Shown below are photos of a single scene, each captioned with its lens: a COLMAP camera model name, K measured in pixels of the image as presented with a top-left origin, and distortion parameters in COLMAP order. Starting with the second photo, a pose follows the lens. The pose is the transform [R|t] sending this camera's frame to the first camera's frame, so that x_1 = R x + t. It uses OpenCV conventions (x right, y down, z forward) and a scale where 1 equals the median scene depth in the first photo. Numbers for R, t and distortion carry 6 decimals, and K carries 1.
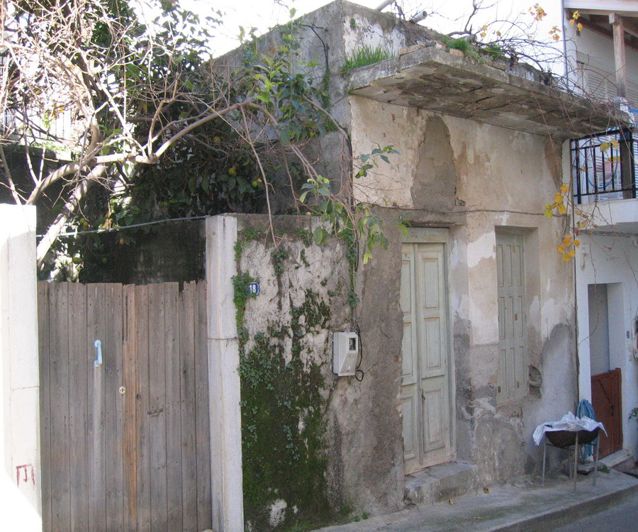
lens RADIAL K [[677.7, 0, 318.8], [0, 677.7, 240.5], [0, 0, 1]] dist [-0.118196, 0.083443]
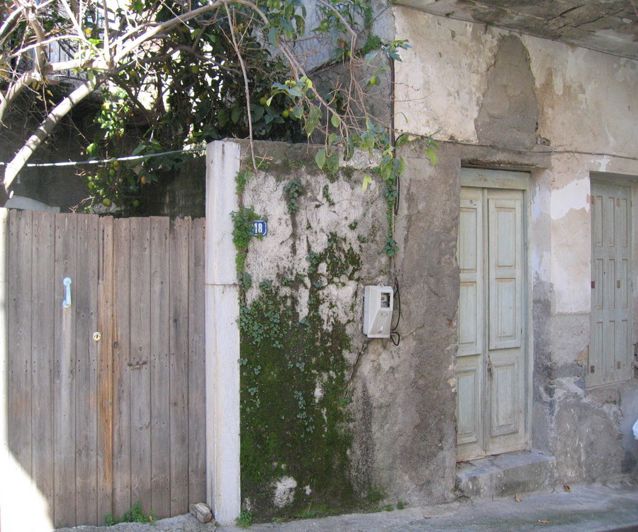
lens RADIAL K [[677.7, 0, 318.8], [0, 677.7, 240.5], [0, 0, 1]] dist [-0.118196, 0.083443]
pose [[0.977794, 0.021087, -0.208507, 0.138544], [-0.014282, 0.999317, 0.034090, 0.051243], [0.209083, -0.030355, 0.977427, 0.164390]]
